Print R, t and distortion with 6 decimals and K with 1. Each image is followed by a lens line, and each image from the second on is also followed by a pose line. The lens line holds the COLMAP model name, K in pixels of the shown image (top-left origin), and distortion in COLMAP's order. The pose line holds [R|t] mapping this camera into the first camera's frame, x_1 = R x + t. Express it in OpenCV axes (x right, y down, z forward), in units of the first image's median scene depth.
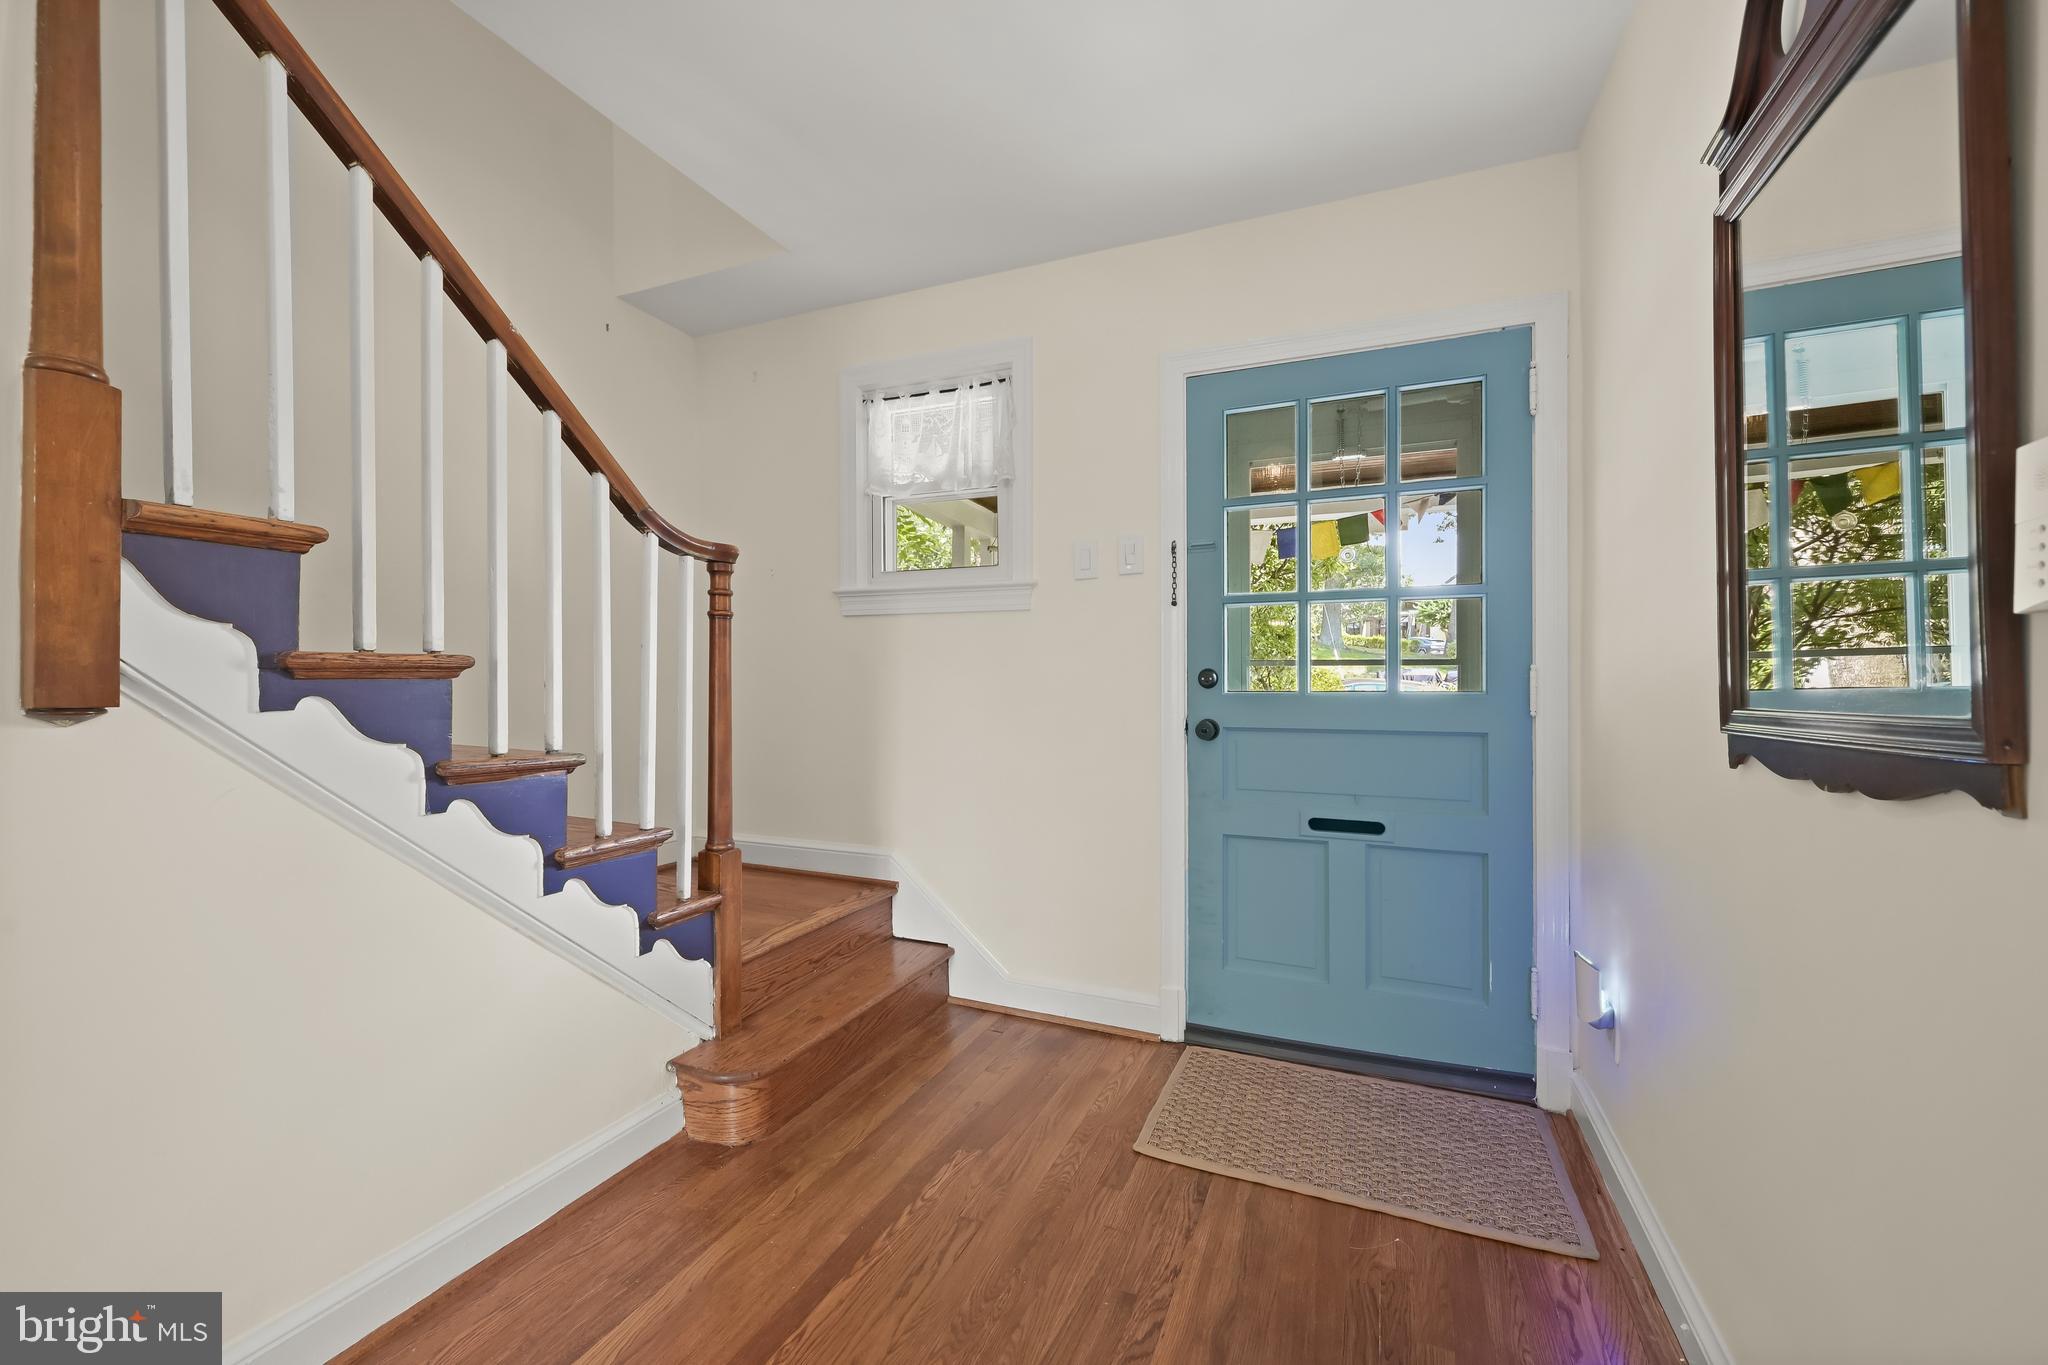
lens RADIAL K [[797.9, 0, 1028.7], [0, 797.9, 680.3], [0, 0, 1]] dist [-0.002353, -0.000086]
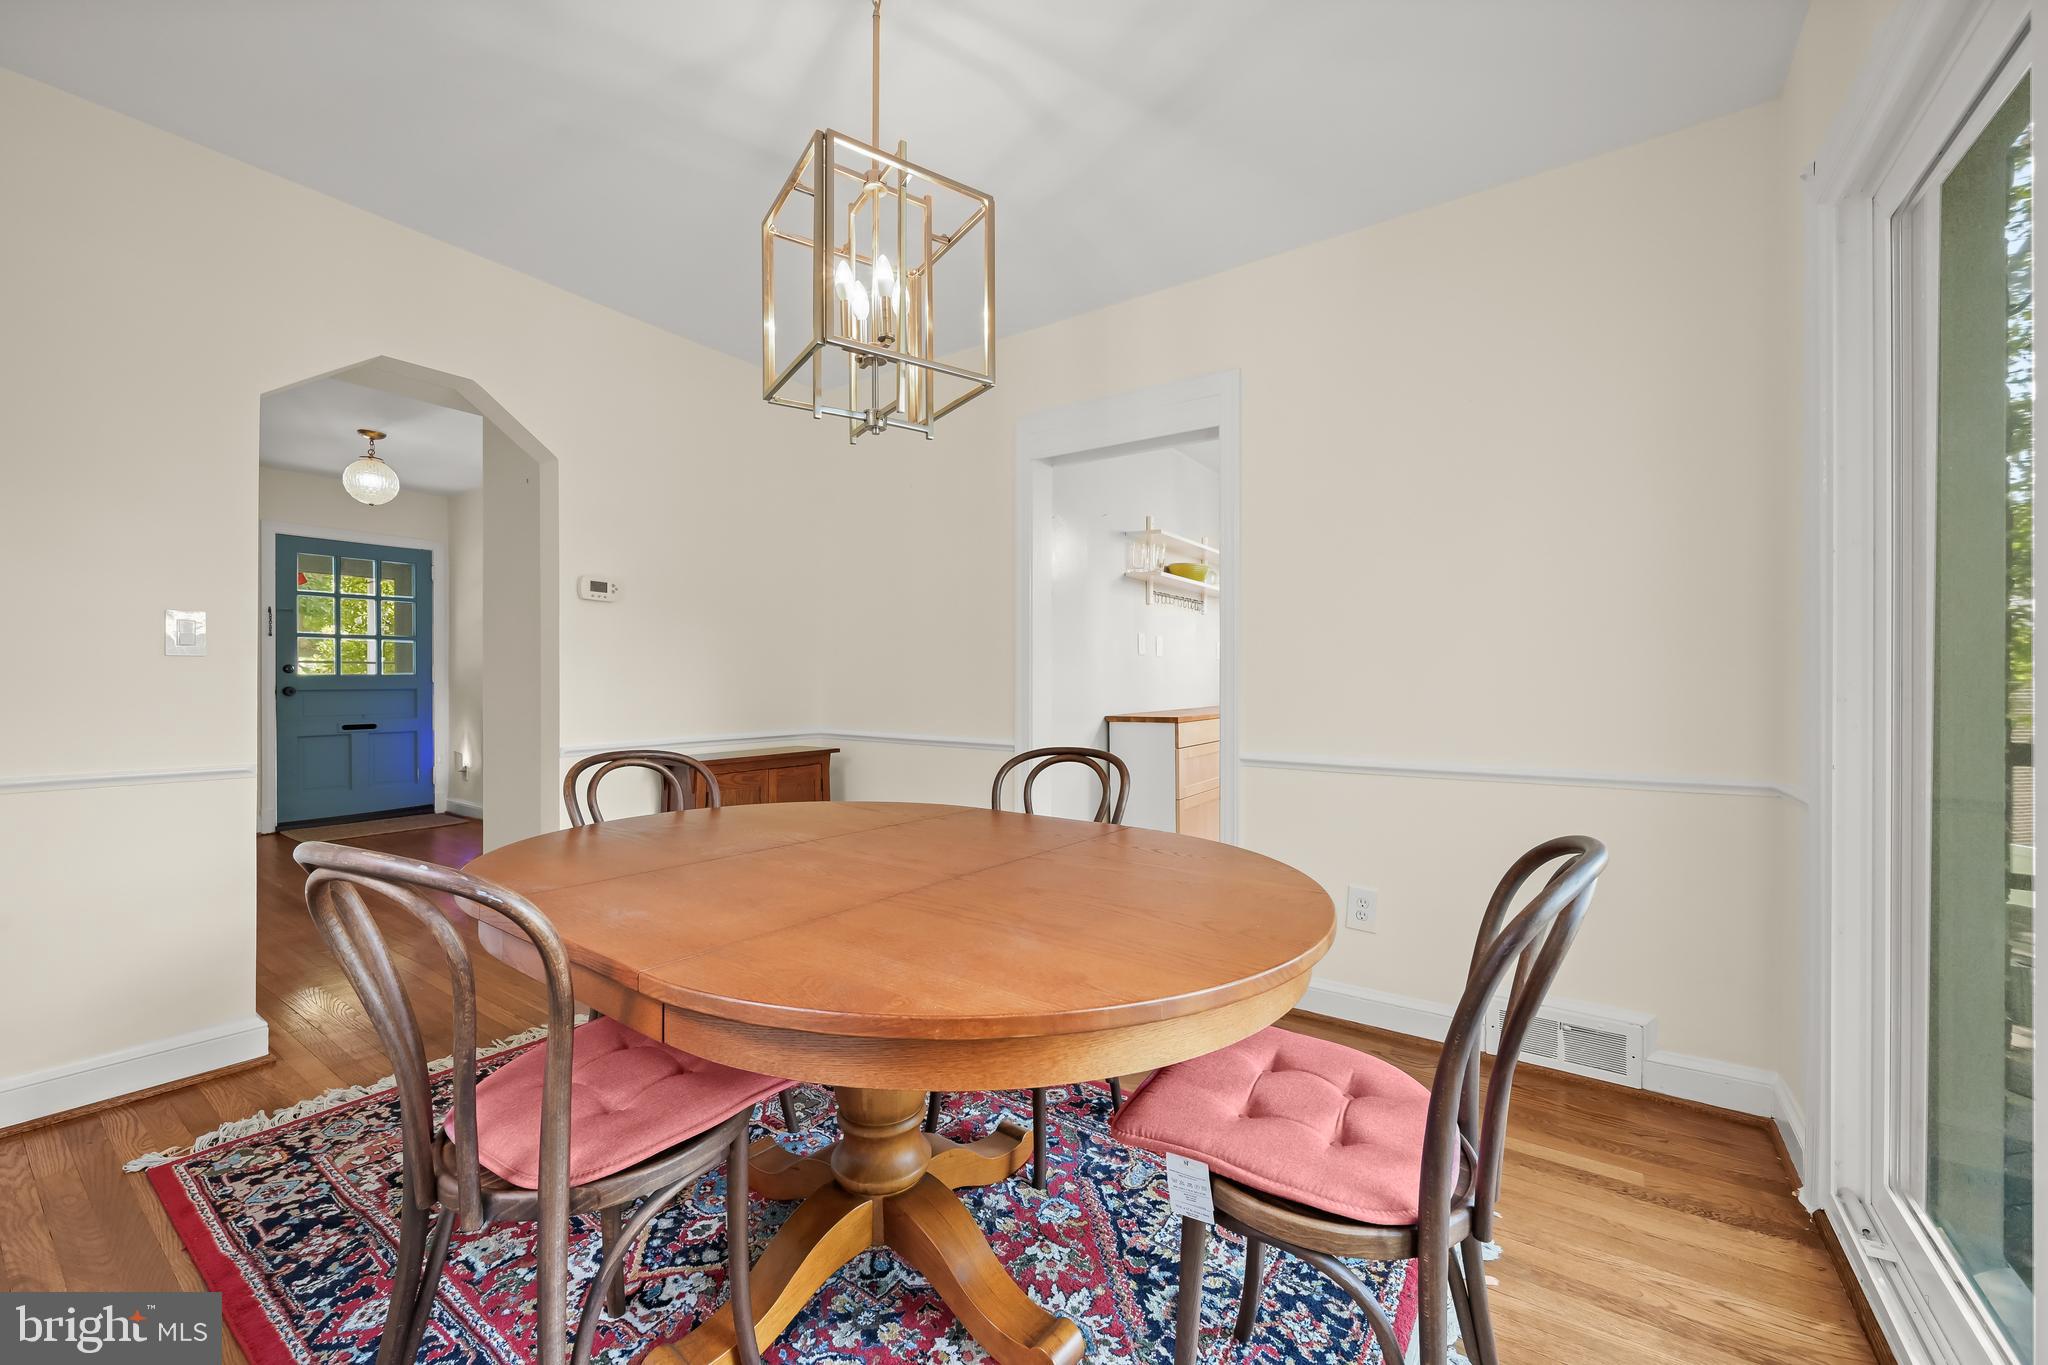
lens RADIAL K [[797.9, 0, 1031.5], [0, 797.9, 693.7], [0, 0, 1]] dist [-0.002353, -0.000086]
pose [[0.196938, -0.010882, 0.980356, -1.326757], [-0.005214, 0.999913, 0.012147, 0.025270], [-0.980402, -0.007504, 0.196864, -1.279534]]
